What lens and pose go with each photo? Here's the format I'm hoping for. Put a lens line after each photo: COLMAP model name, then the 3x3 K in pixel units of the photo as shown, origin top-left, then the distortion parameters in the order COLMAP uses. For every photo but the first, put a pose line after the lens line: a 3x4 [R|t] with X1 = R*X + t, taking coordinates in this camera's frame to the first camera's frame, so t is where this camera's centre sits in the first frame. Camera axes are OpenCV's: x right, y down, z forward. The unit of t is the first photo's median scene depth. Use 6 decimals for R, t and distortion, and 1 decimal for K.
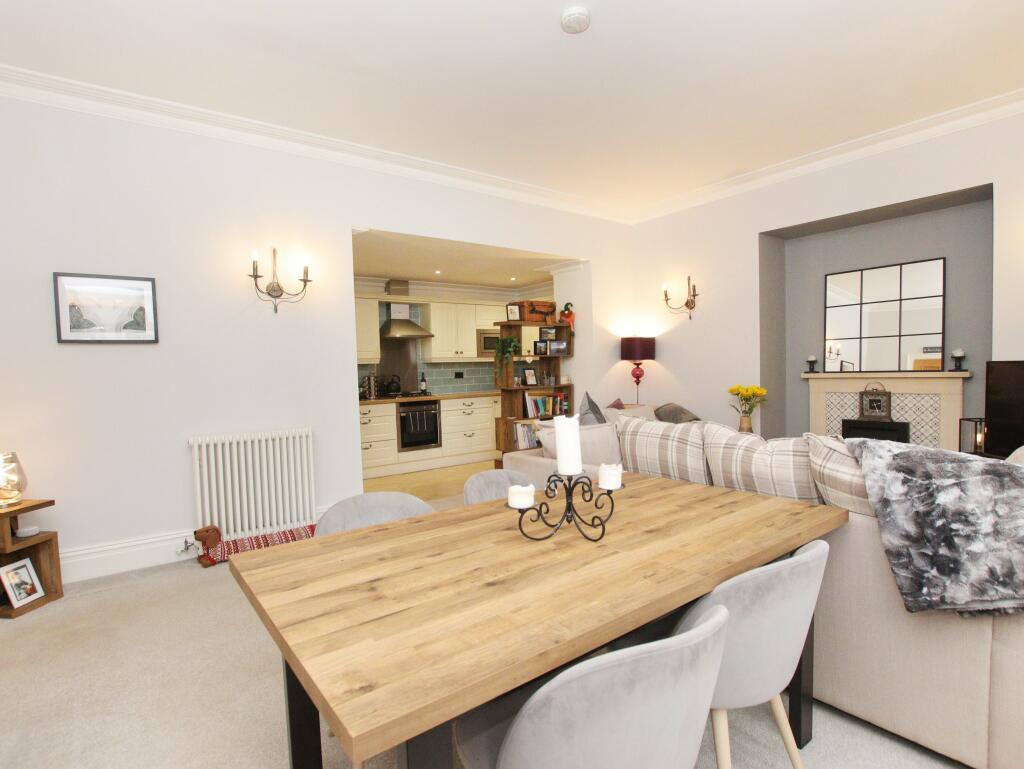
lens RADIAL K [[536.0, 0, 511.7], [0, 536.0, 392.0], [0, 0, 1]] dist [-0.005187, -0.002300]
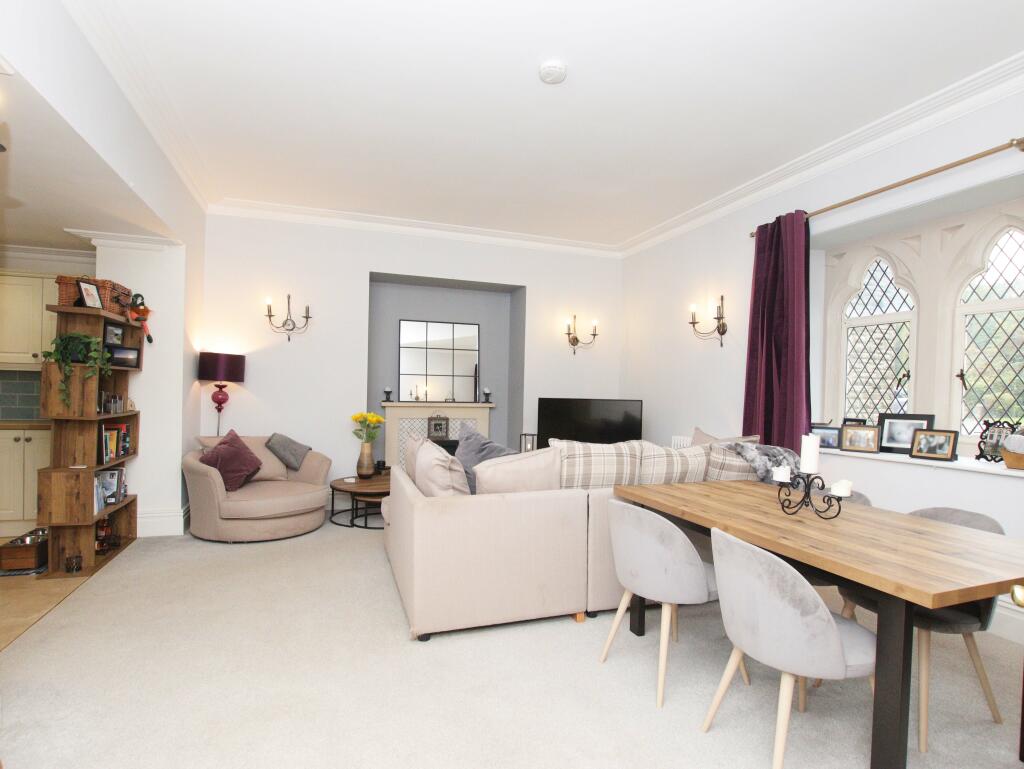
lens RADIAL K [[536.0, 0, 507.3], [0, 536.0, 390.6], [0, 0, 1]] dist [-0.005187, -0.002300]
pose [[0.329487, 0.038469, 0.943376, -0.488944], [0.012572, 0.998902, -0.045124, -0.005013], [-0.944076, 0.026728, 0.328642, 0.405749]]
